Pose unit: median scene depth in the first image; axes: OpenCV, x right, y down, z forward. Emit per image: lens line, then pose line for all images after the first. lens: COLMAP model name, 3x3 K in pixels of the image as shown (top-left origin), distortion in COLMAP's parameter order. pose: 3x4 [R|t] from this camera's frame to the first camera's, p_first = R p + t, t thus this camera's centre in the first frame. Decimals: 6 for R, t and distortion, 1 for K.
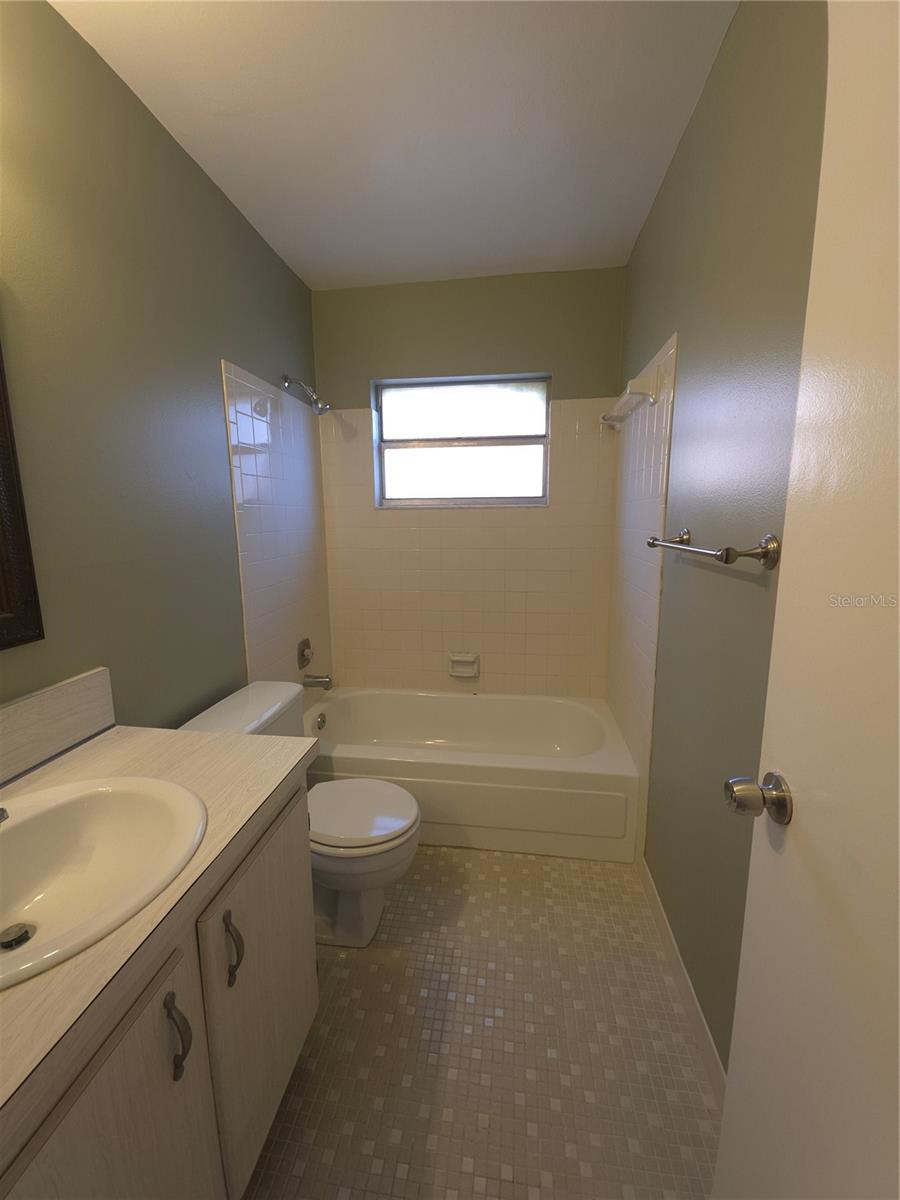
lens RADIAL K [[477.3, 0, 447.7], [0, 477.3, 596.6], [0, 0, 1]] dist [0.008041, -0.006591]
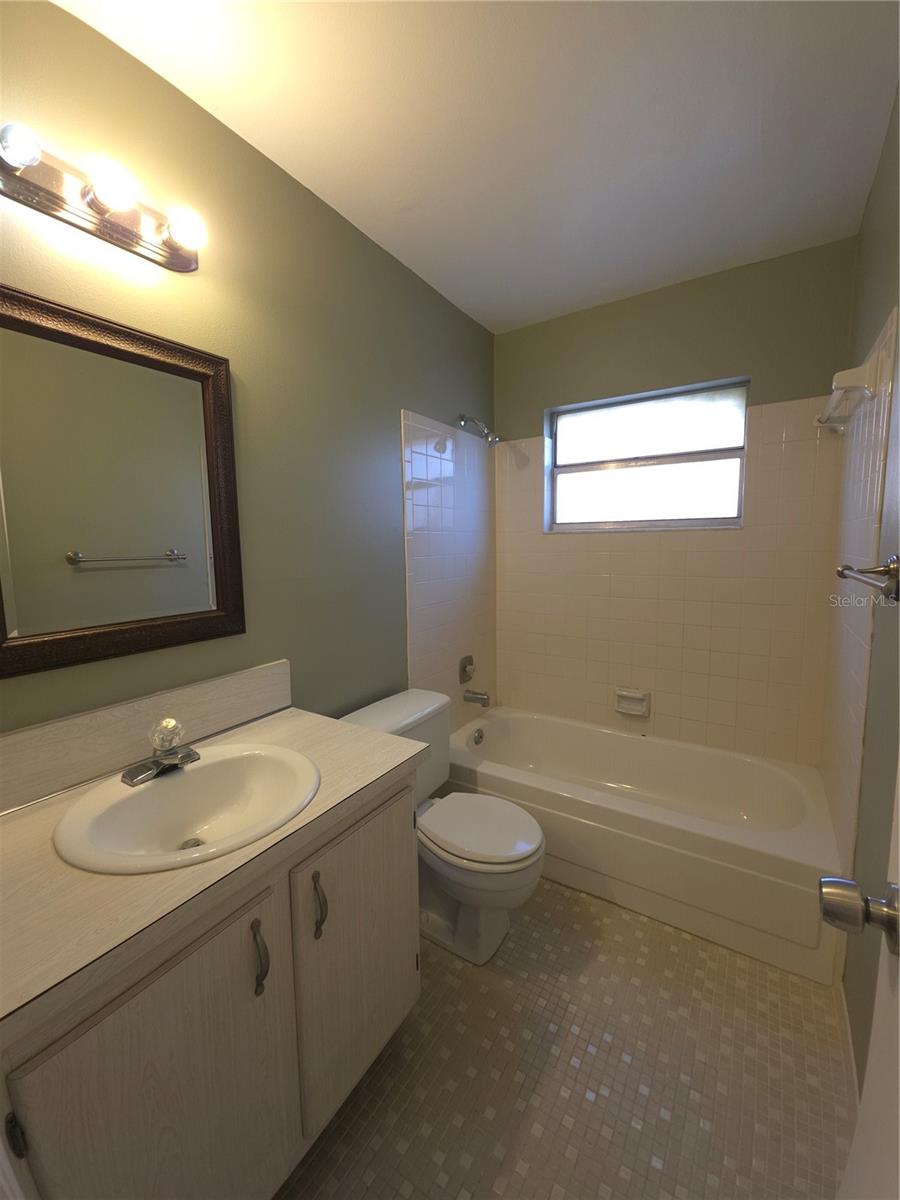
lens RADIAL K [[477.3, 0, 440.8], [0, 477.3, 595.7], [0, 0, 1]] dist [0.008041, -0.006591]
pose [[0.905998, 0.042849, -0.421108, 0.128344], [-0.064711, 0.997190, -0.037757, -0.001008], [0.418307, 0.061458, 0.906224, 0.003599]]
